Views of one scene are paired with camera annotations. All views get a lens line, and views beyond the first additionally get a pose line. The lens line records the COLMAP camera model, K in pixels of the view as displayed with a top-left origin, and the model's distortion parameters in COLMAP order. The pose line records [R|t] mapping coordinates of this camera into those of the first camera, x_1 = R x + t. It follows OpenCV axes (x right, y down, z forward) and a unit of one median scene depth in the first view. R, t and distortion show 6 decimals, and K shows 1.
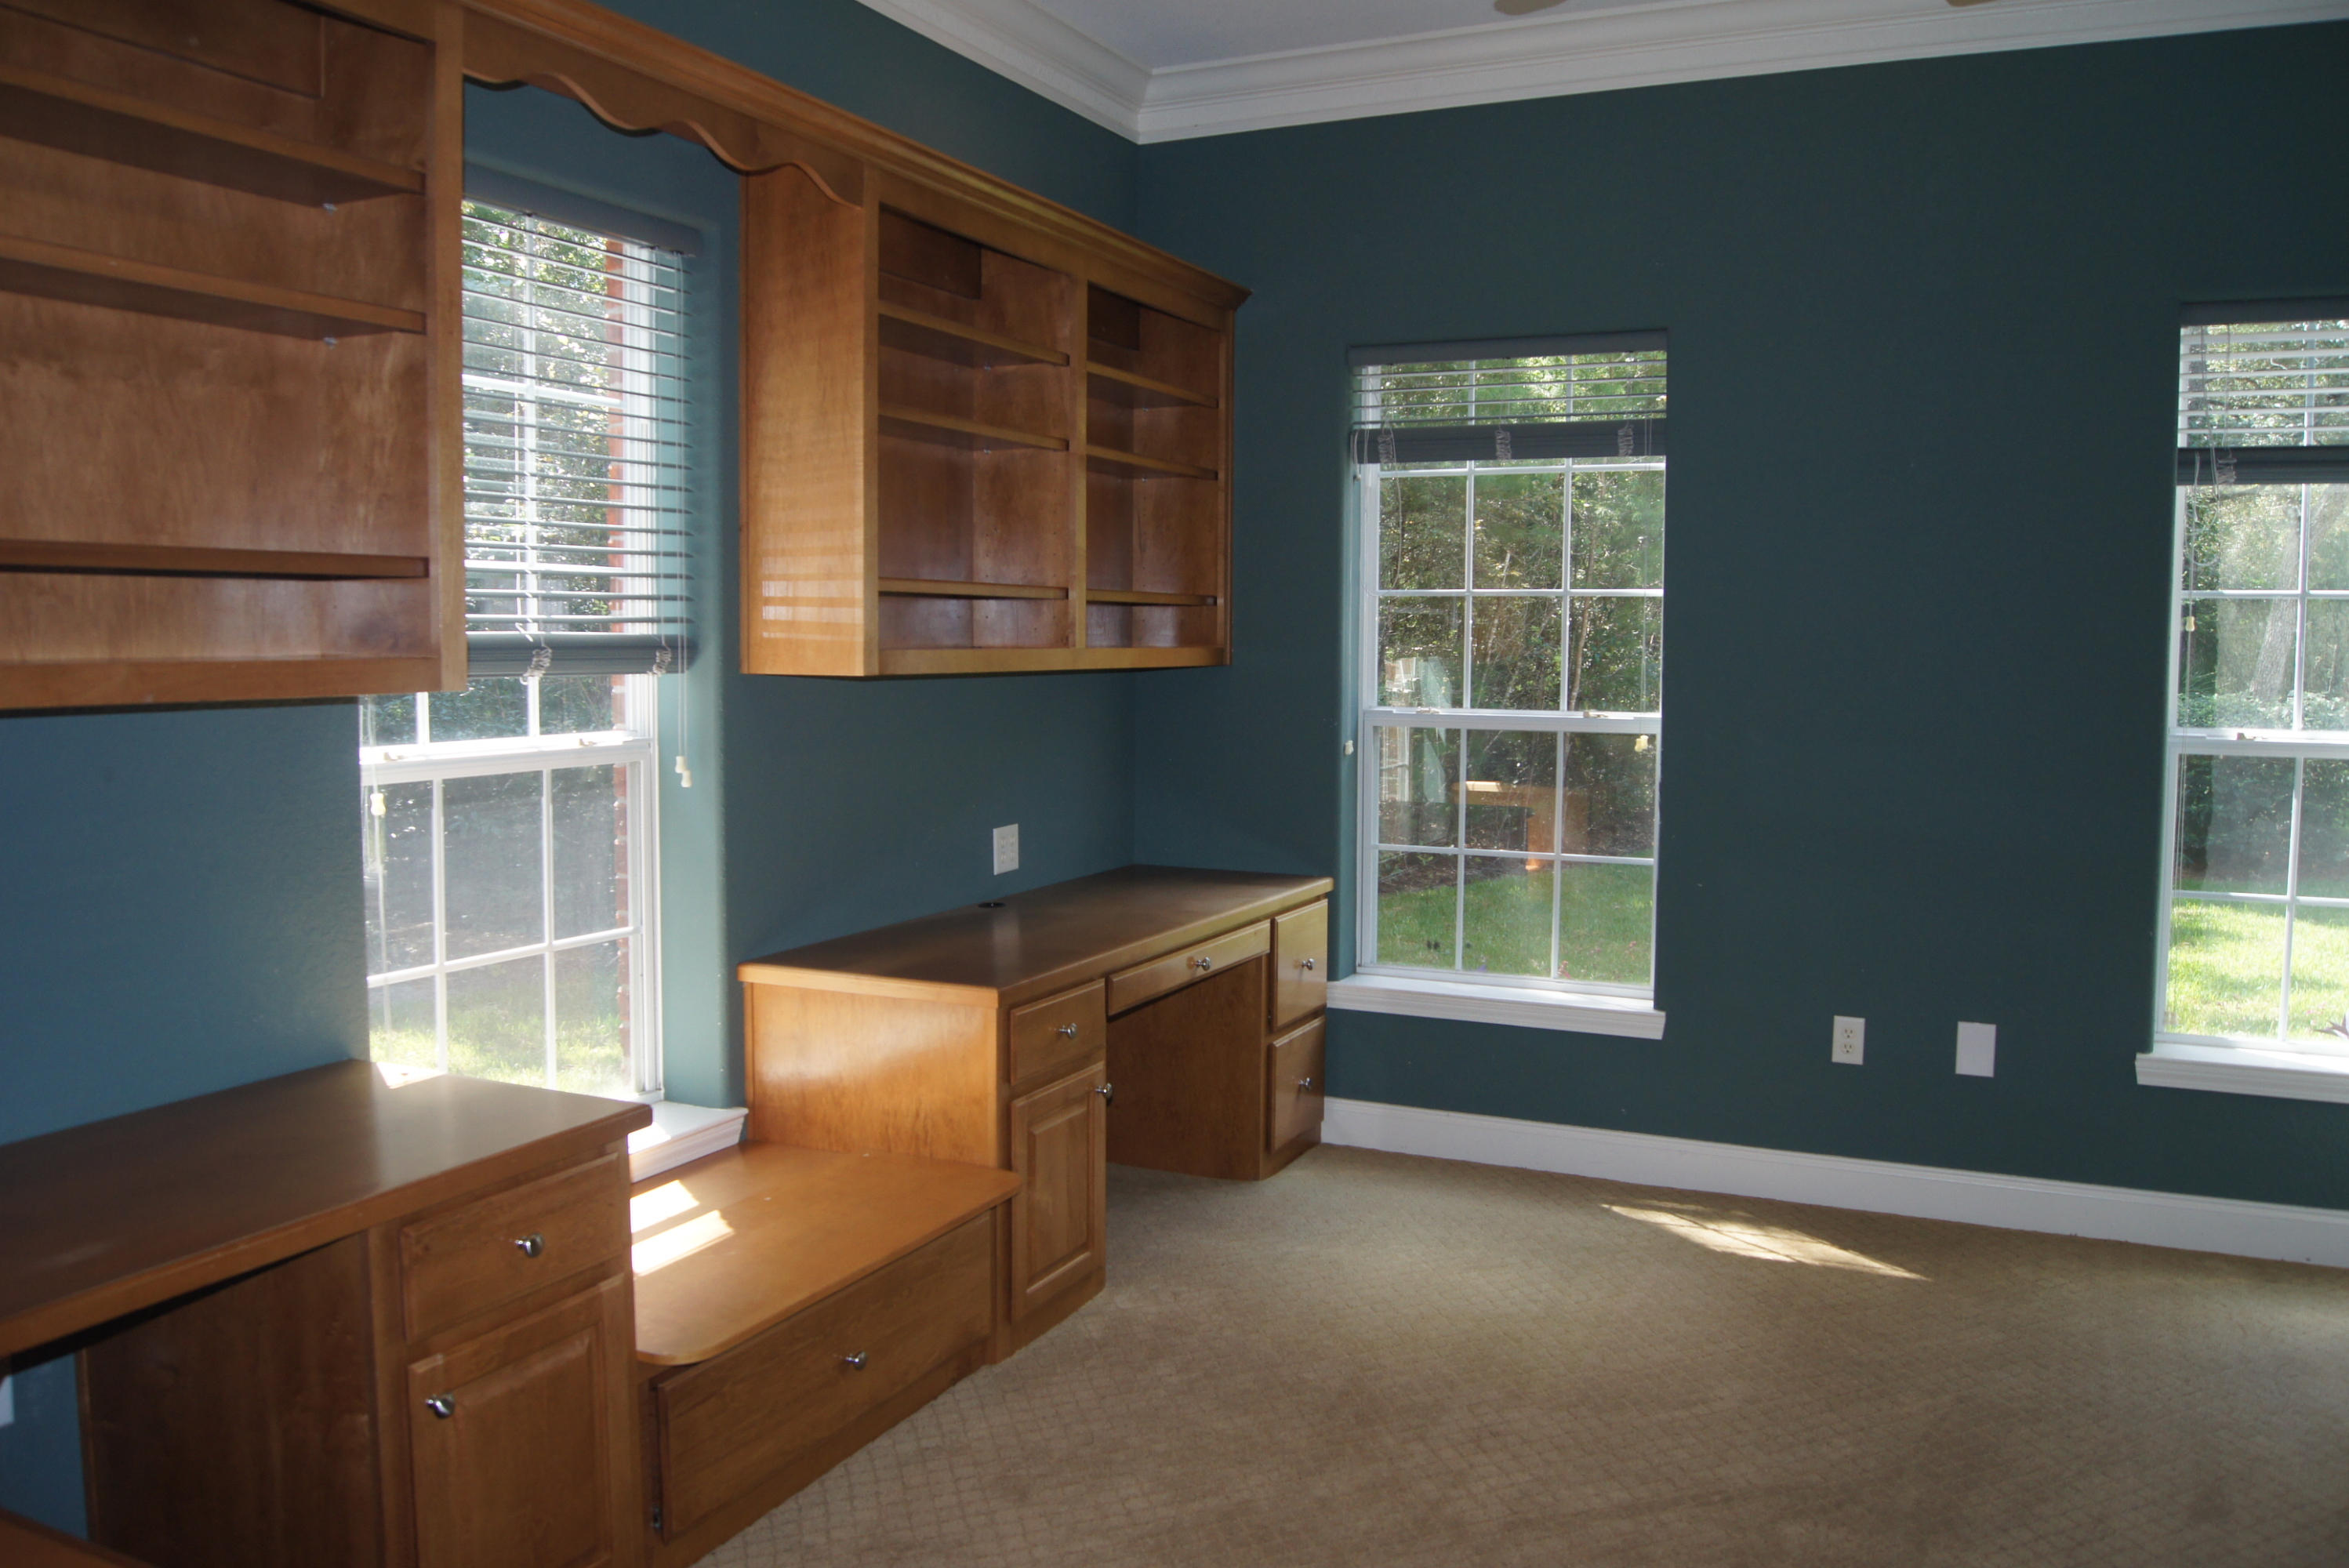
lens RADIAL K [[1831.6, 0, 1184.4], [0, 1831.6, 785.2], [0, 0, 1]] dist [-0.086961, 0.019825]
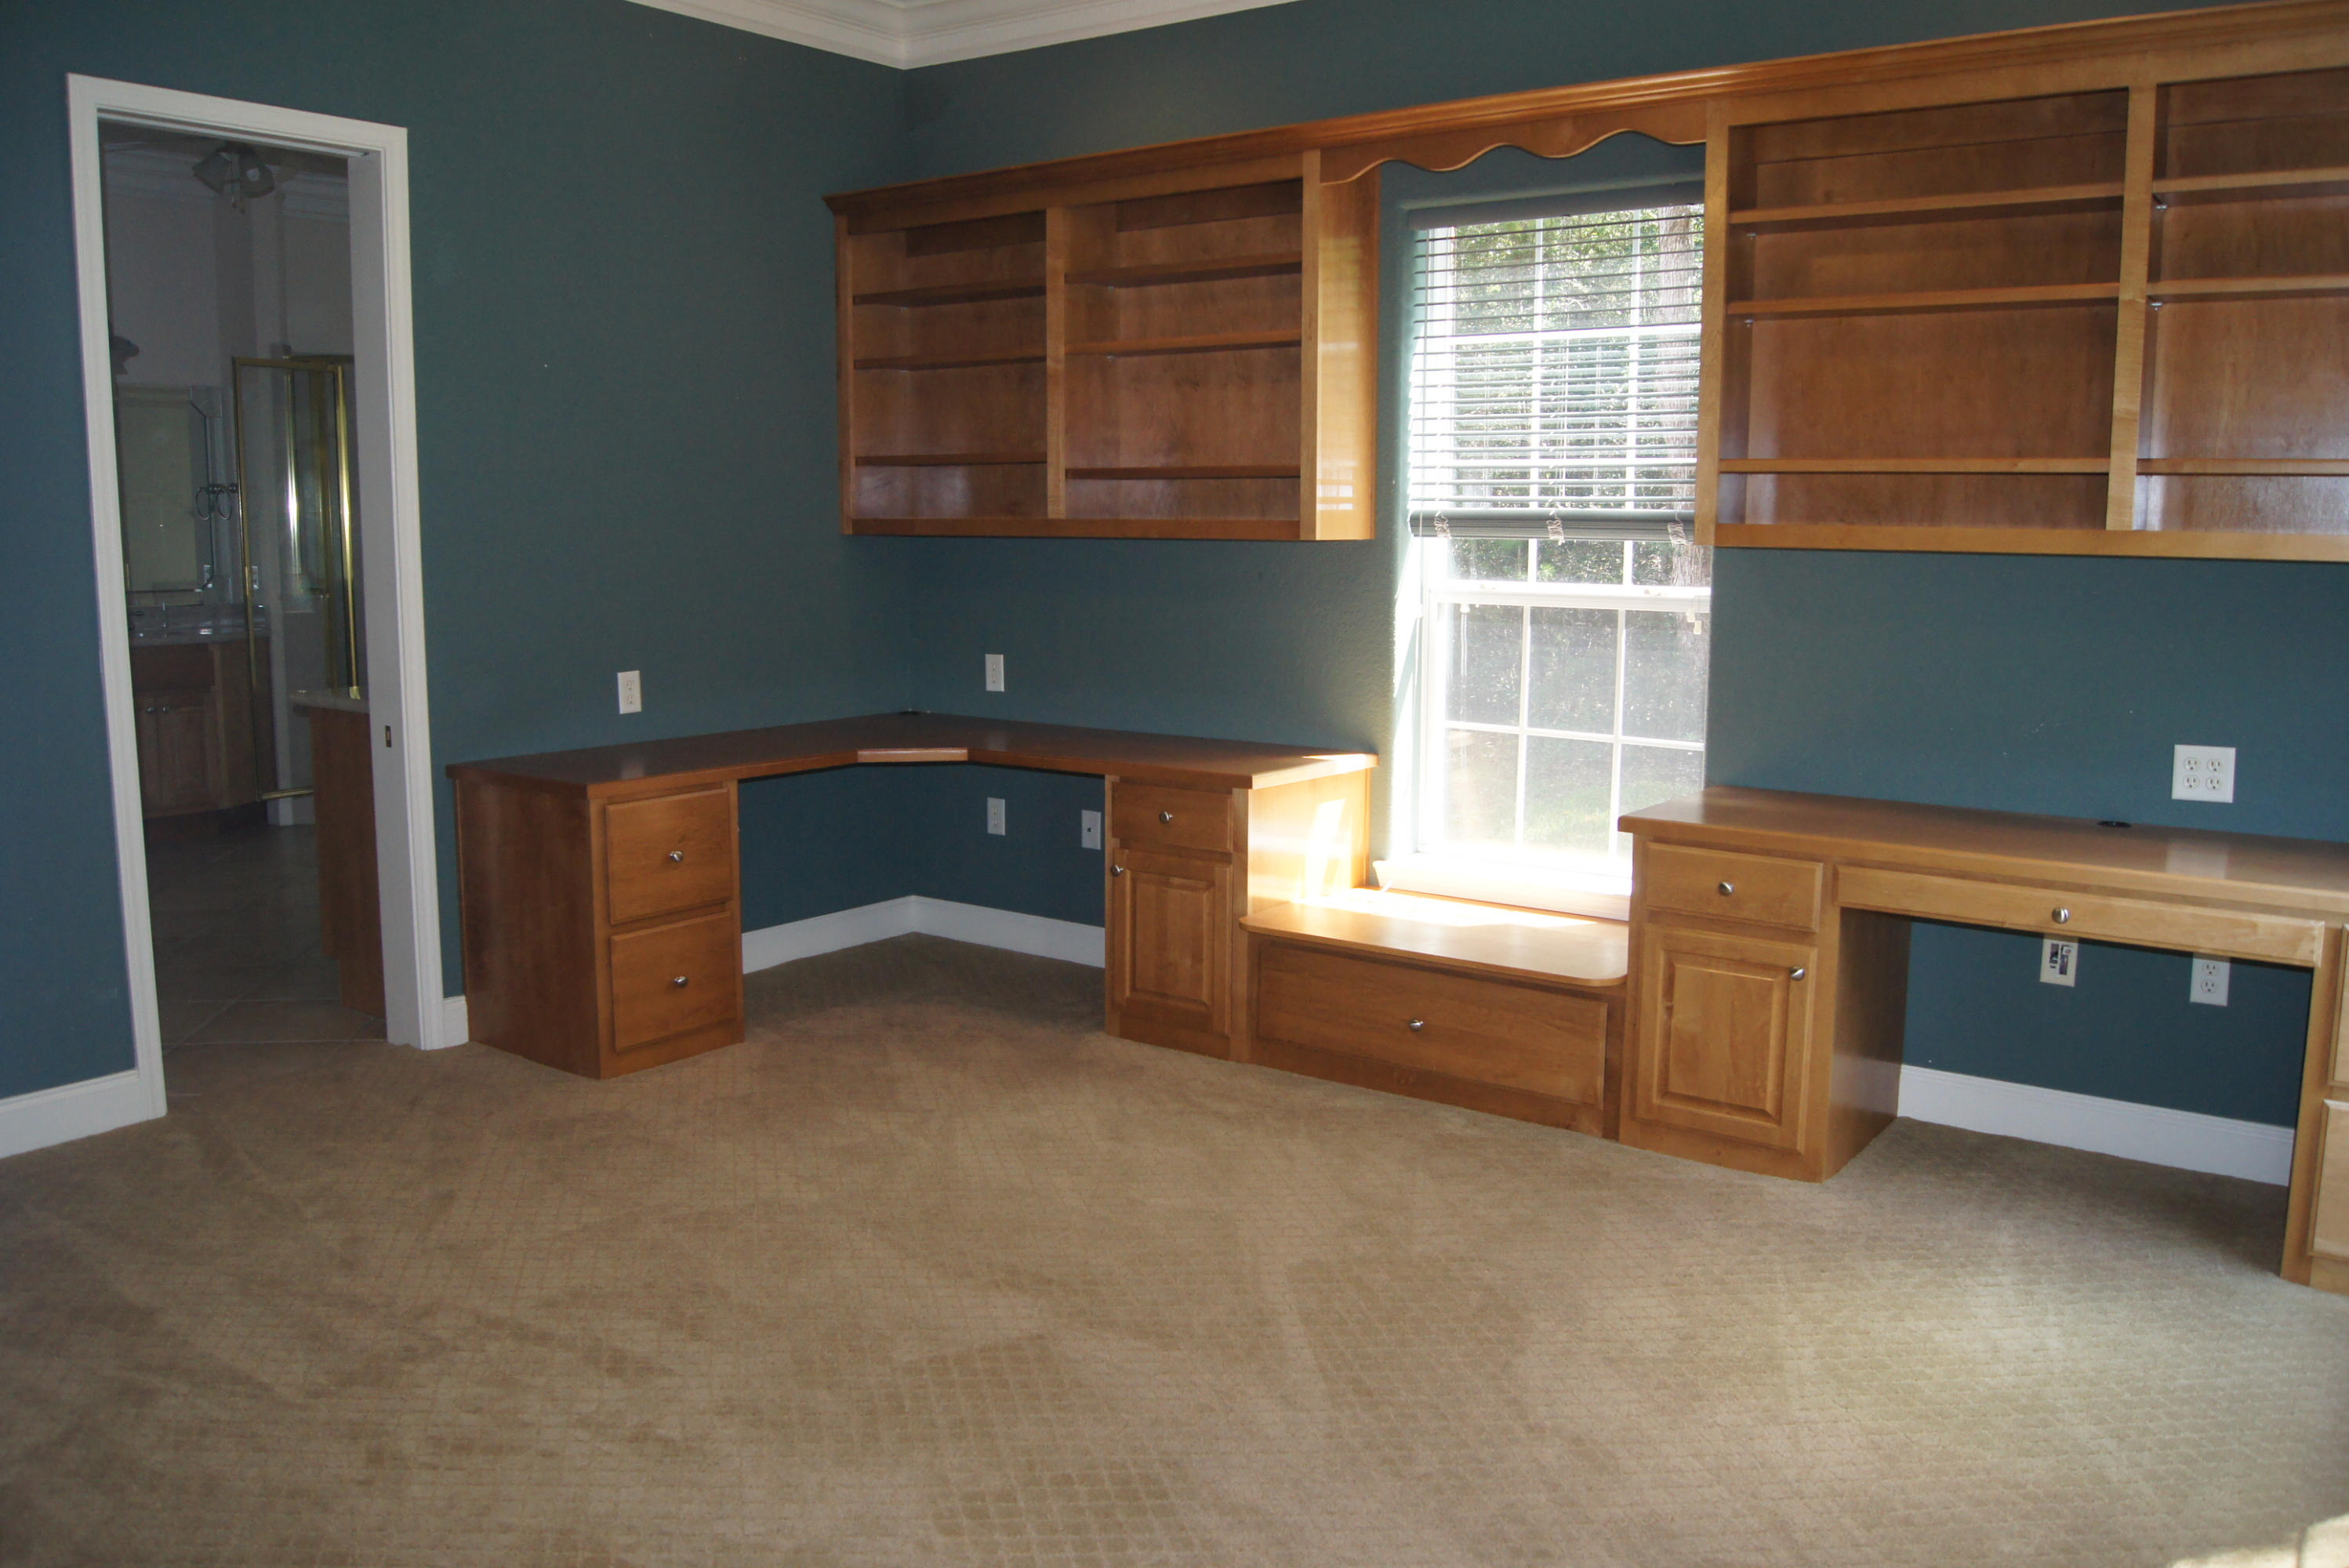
lens RADIAL K [[1831.6, 0, 1181.6], [0, 1831.6, 785.6], [0, 0, 1]] dist [-0.086961, 0.019825]
pose [[-0.204321, 0.131498, -0.970032, 1.013867], [-0.088320, 0.984419, 0.152051, -0.054561], [0.974912, 0.116740, -0.189524, 0.895388]]
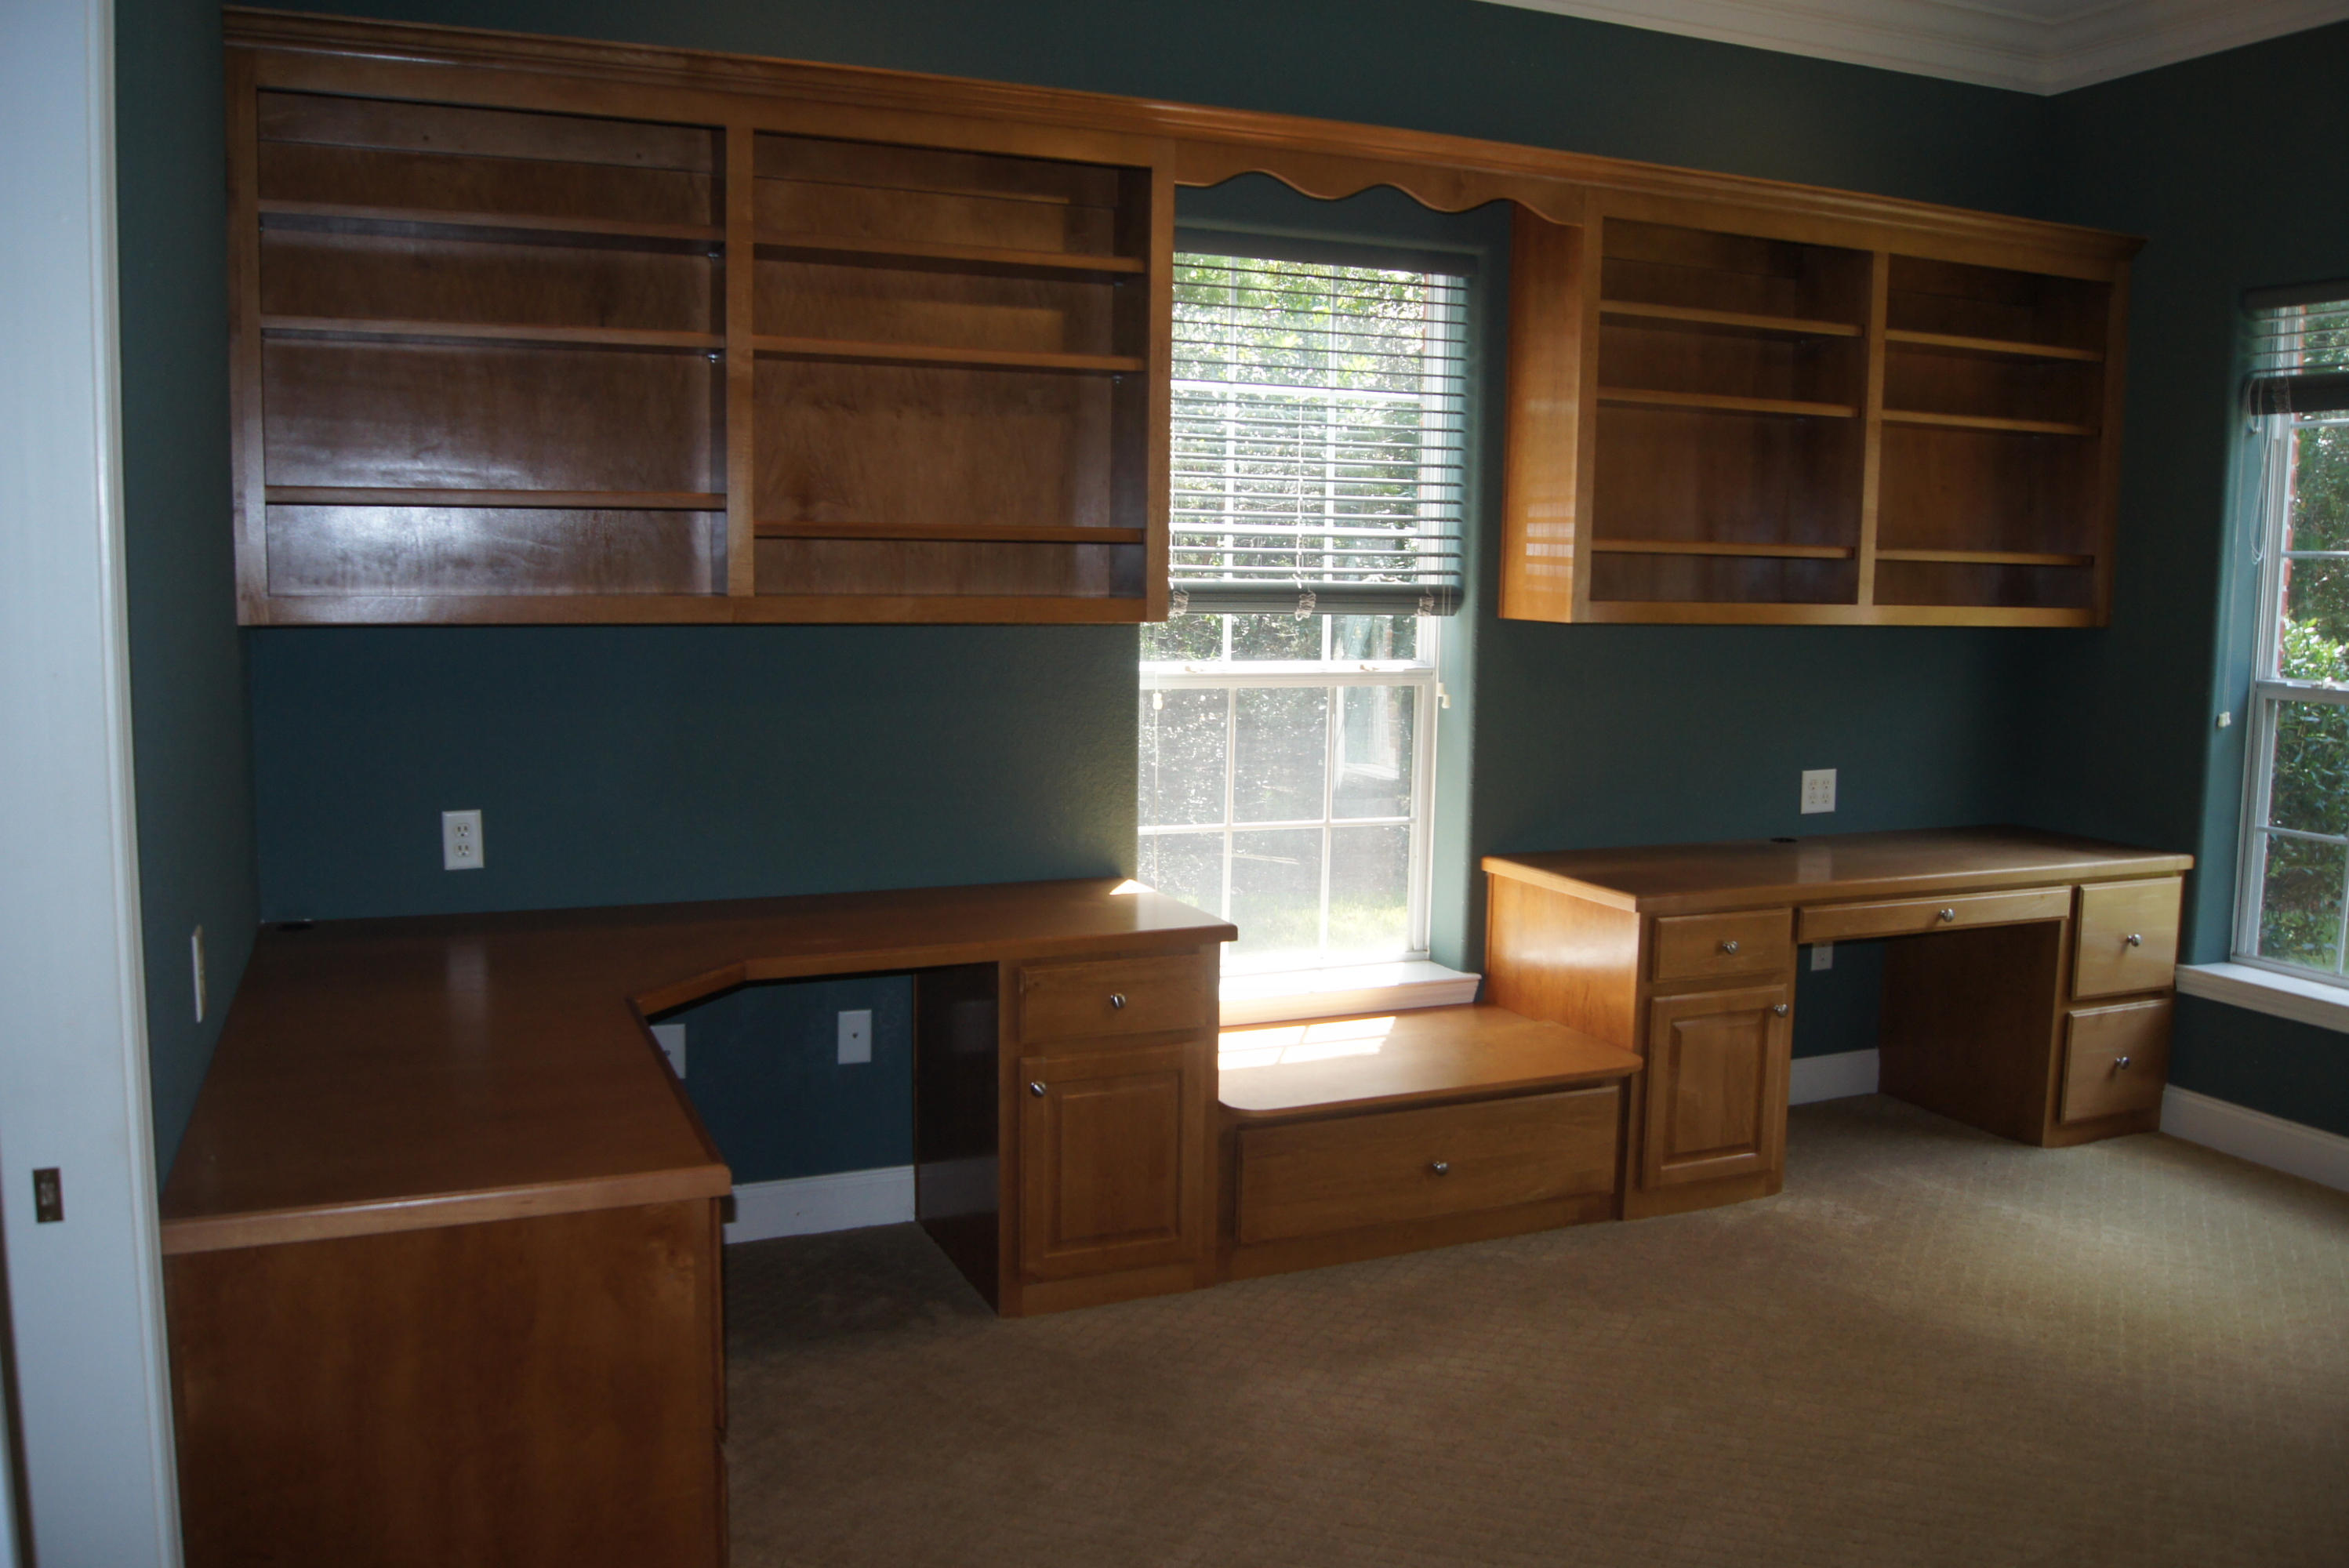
lens RADIAL K [[1831.6, 0, 1180.6], [0, 1831.6, 787.8], [0, 0, 1]] dist [-0.086961, 0.019825]
pose [[0.743091, 0.083517, -0.663958, 0.420176], [-0.064145, 0.996502, 0.053557, -0.000061], [0.666109, 0.002792, 0.745849, -0.049383]]
